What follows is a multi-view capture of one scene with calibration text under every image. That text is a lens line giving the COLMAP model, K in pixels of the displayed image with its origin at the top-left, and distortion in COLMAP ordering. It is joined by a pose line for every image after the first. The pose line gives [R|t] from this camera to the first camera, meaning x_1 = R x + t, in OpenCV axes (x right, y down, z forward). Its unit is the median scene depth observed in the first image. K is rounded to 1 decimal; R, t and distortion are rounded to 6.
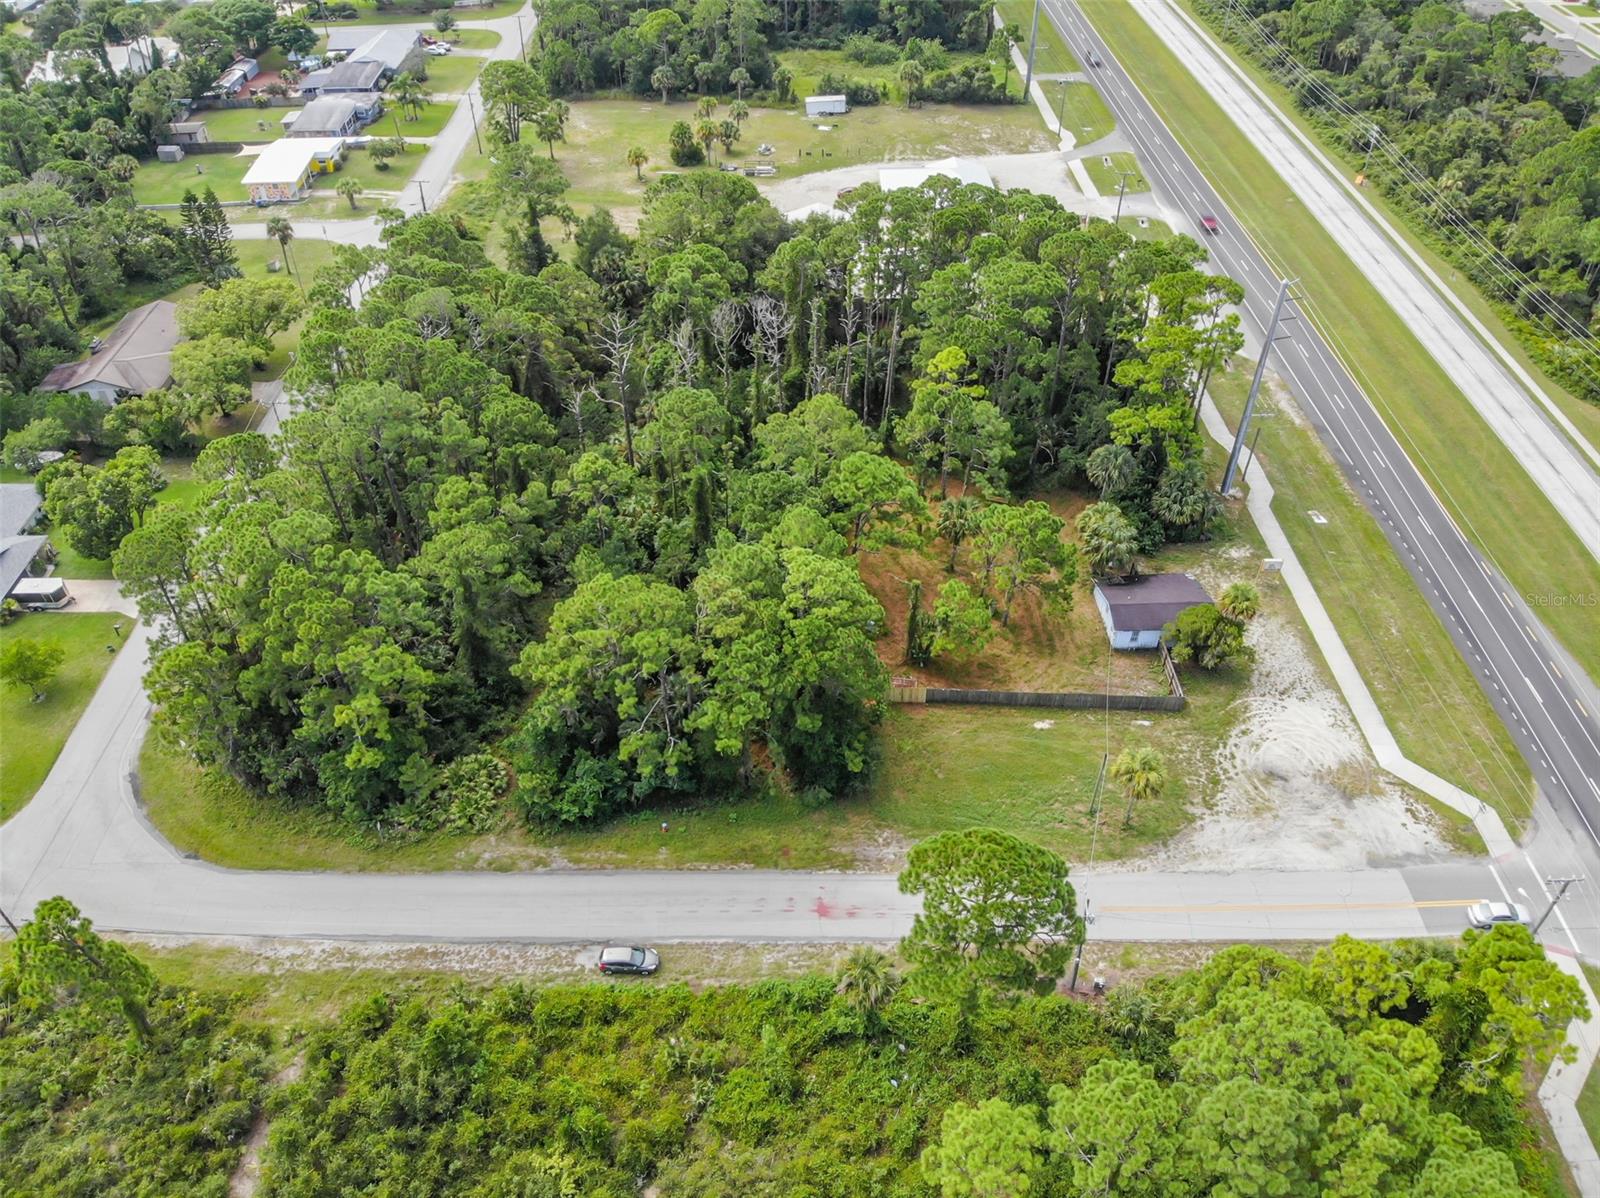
lens RADIAL K [[1178.0, 0, 793.2], [0, 1178.0, 587.3], [0, 0, 1]] dist [0.056229, -0.175529]
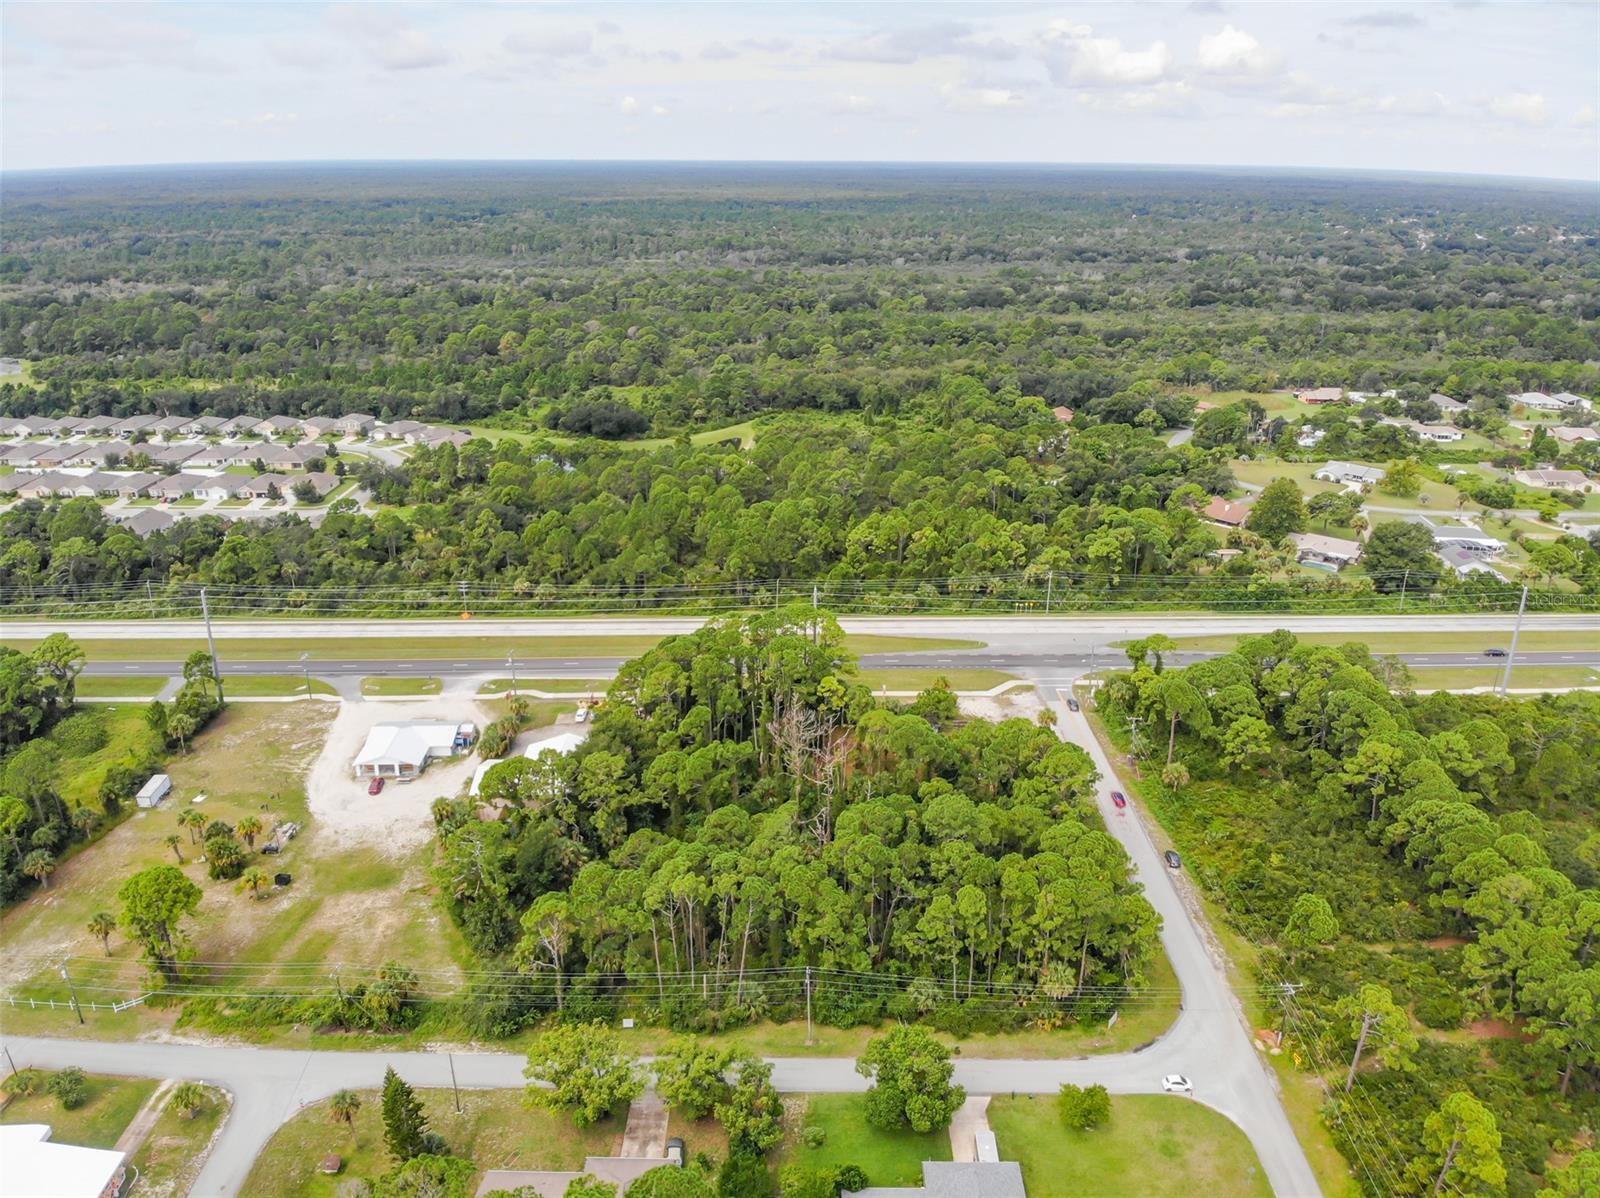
lens RADIAL K [[1188.1, 0, 800.0], [0, 1188.1, 599.0], [0, 0, 1]] dist [0.001853, -0.093984]
pose [[-0.004833, -0.349028, 0.937100, -1.486644], [0.650804, 0.710393, 0.267946, -0.784976], [-0.759230, 0.611163, 0.223716, 0.528214]]
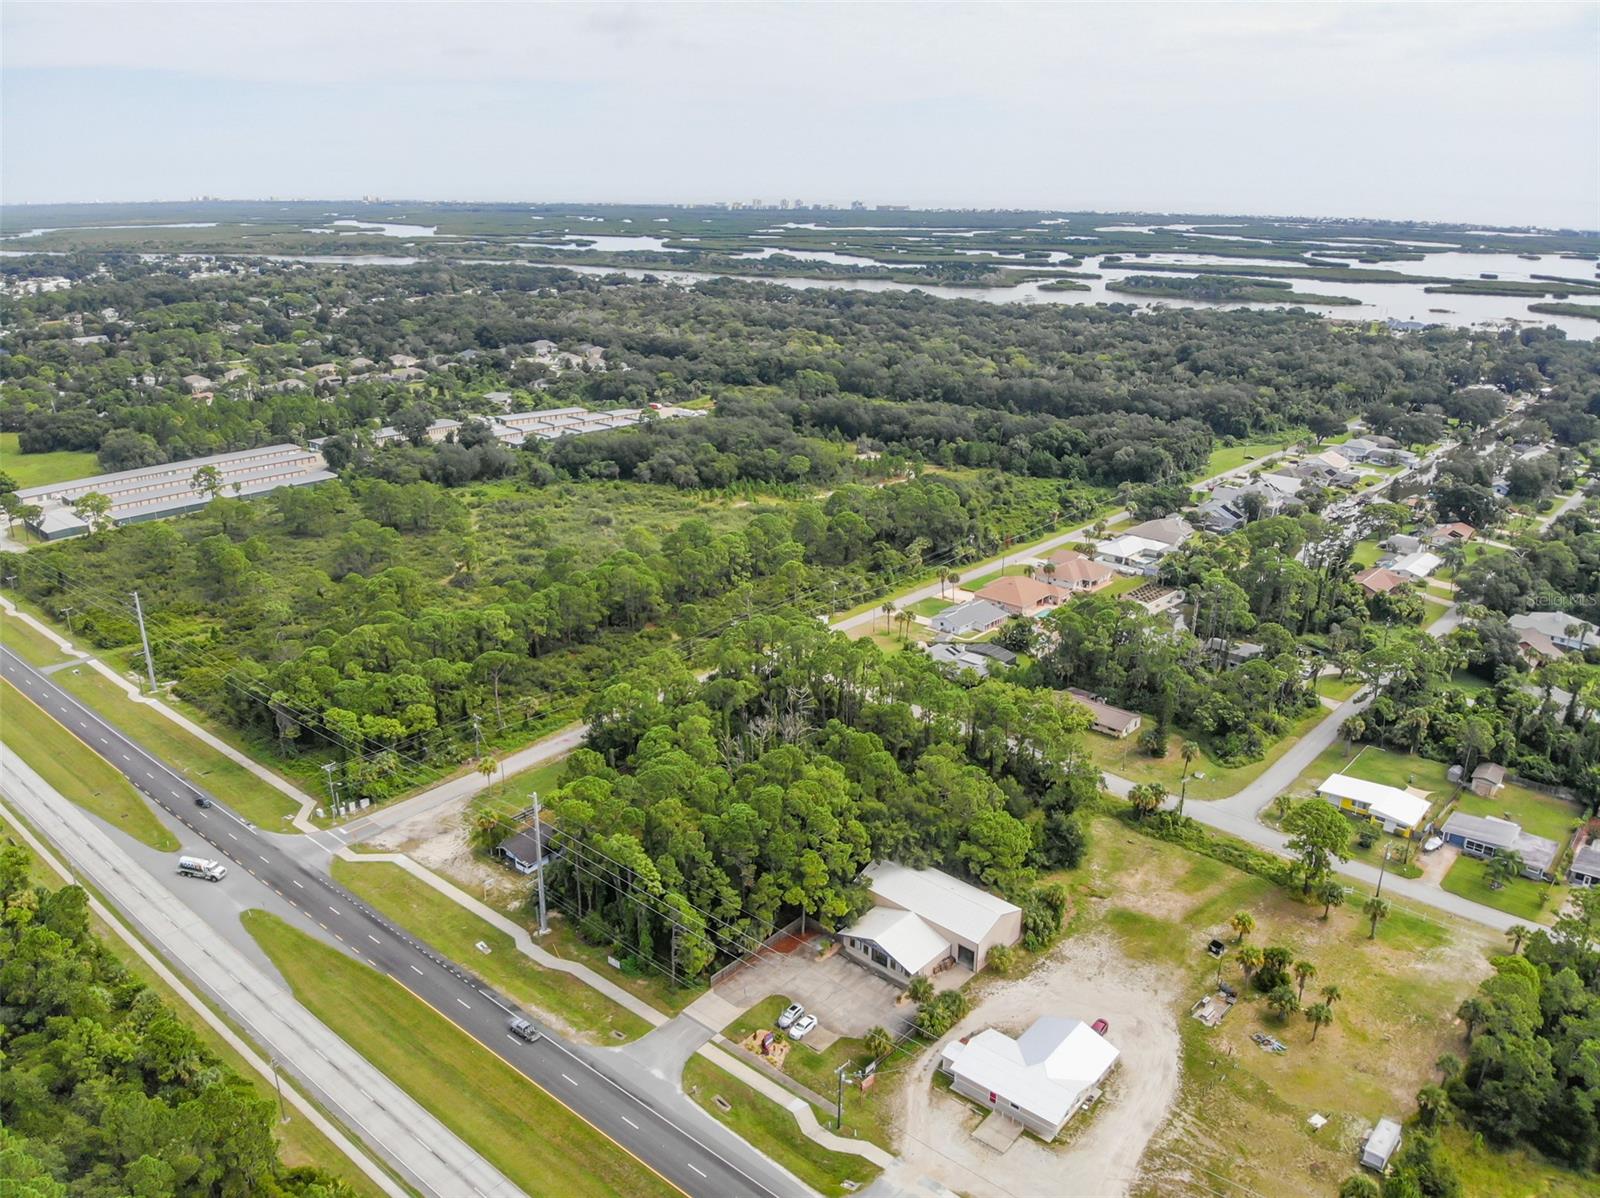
lens RADIAL K [[1178.0, 0, 793.2], [0, 1178.0, 587.3], [0, 0, 1]] dist [0.056229, -0.175529]
pose [[-0.667254, 0.244463, -0.703569, 1.187070], [-0.489491, 0.568052, 0.661601, -1.584133], [0.561401, 0.785847, -0.259372, 1.322191]]
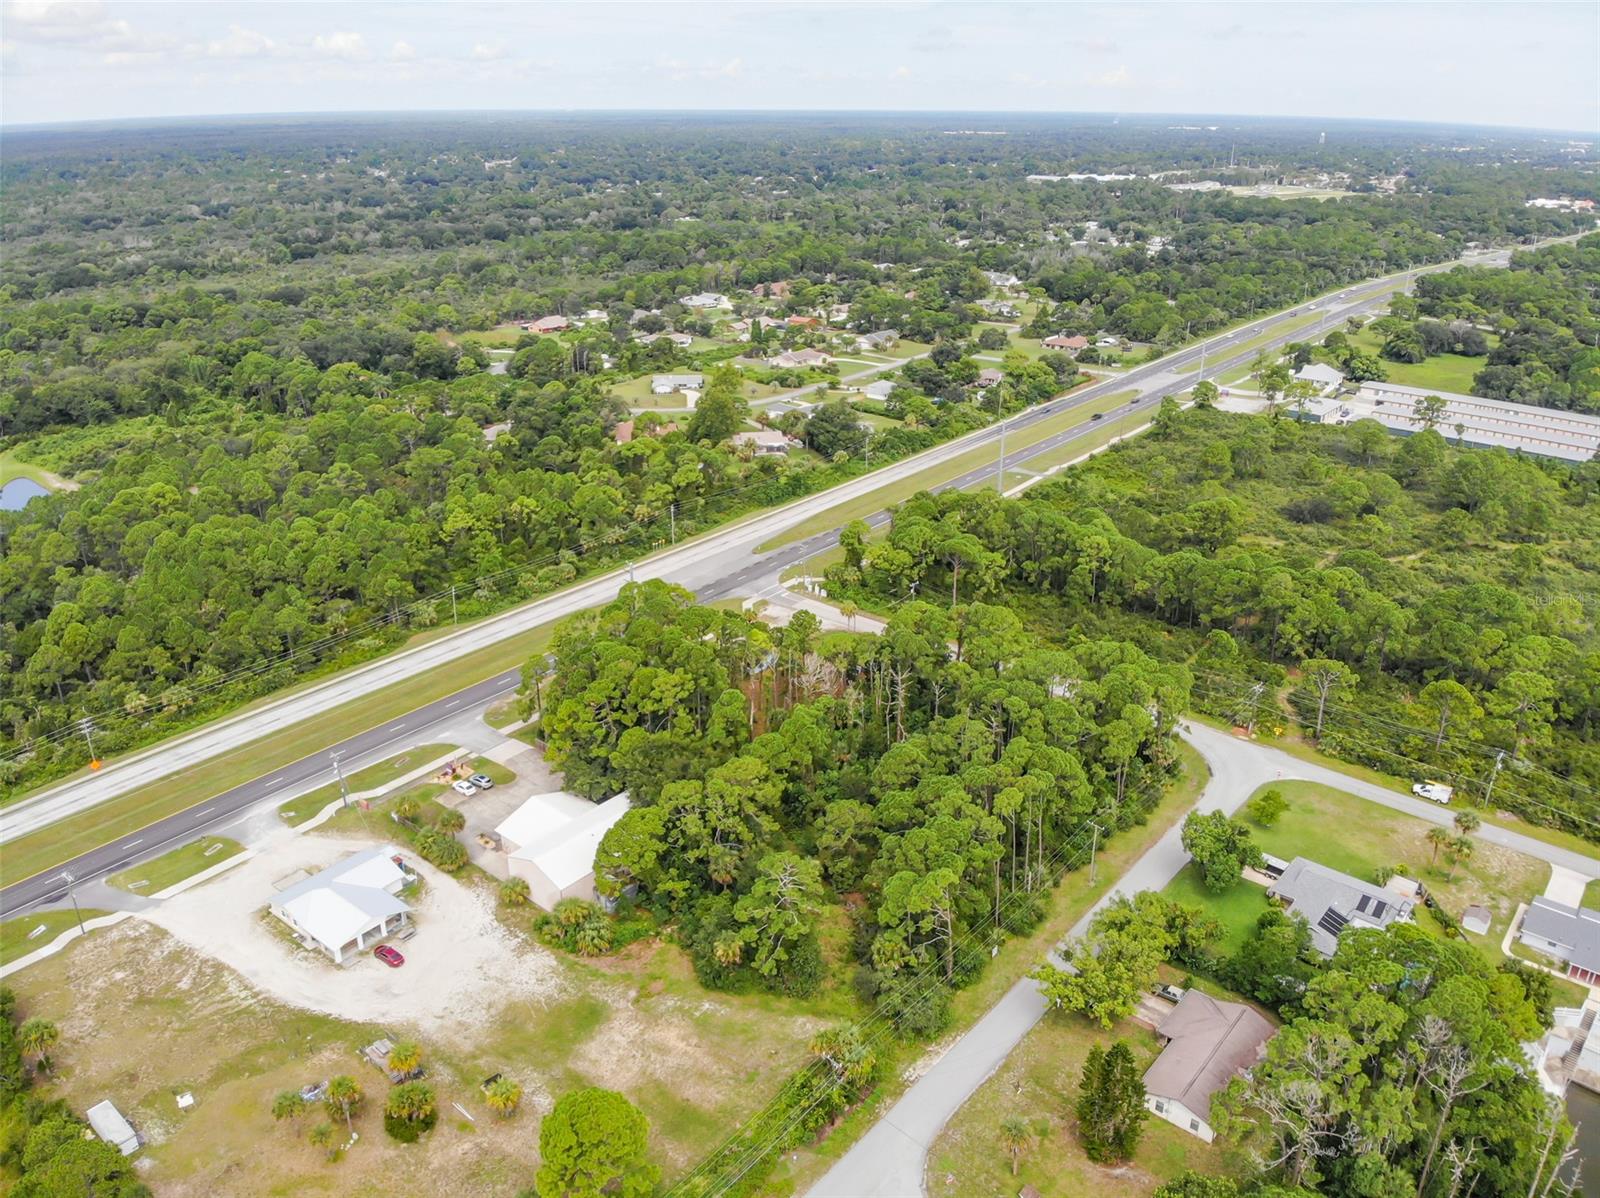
lens RADIAL K [[1186.1, 0, 781.4], [0, 1186.1, 577.7], [0, 0, 1]] dist [0.084073, -0.206611]
pose [[-0.757523, -0.236790, 0.608350, -0.972779], [0.430918, 0.518645, 0.738456, -1.549319], [-0.490376, 0.821546, -0.290848, 1.402683]]
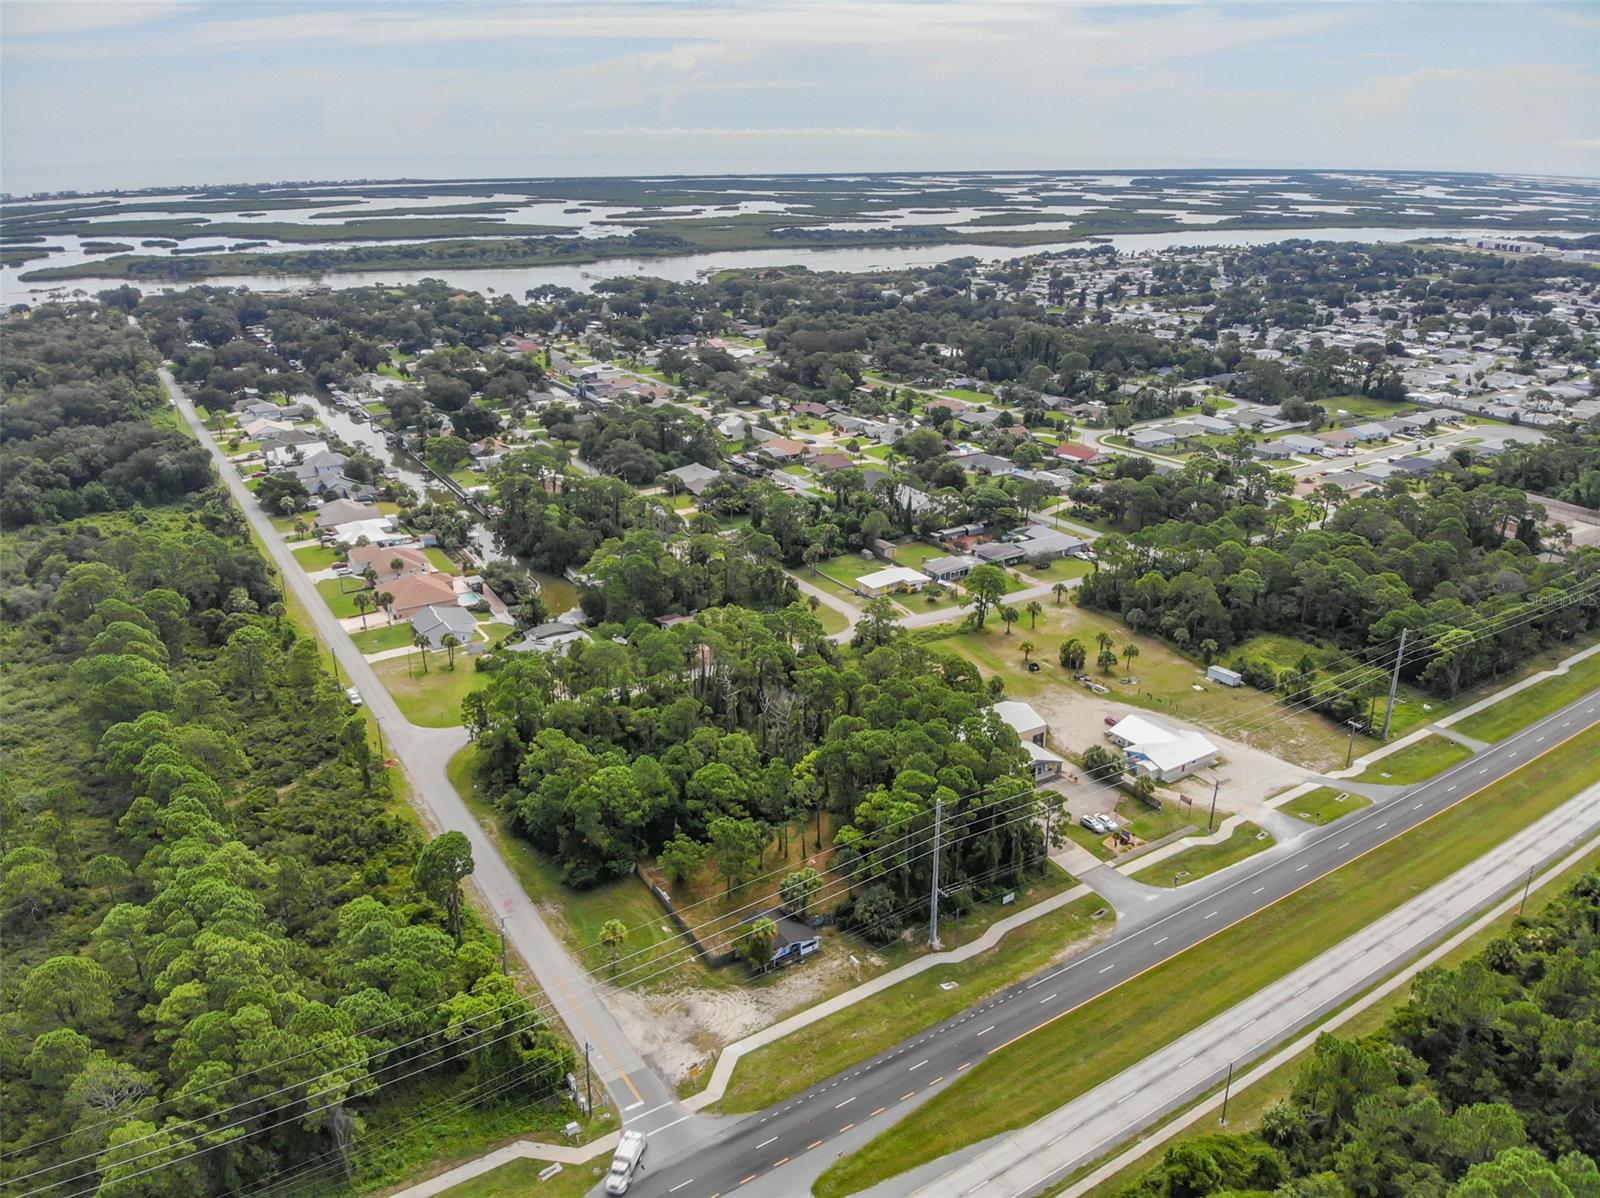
lens RADIAL K [[1178.0, 0, 793.2], [0, 1178.0, 587.3], [0, 0, 1]] dist [0.056229, -0.175529]
pose [[0.526524, 0.300370, -0.795330, 1.384124], [-0.561224, 0.825503, -0.059775, -0.274086], [0.638593, 0.477831, 0.603222, -0.185271]]
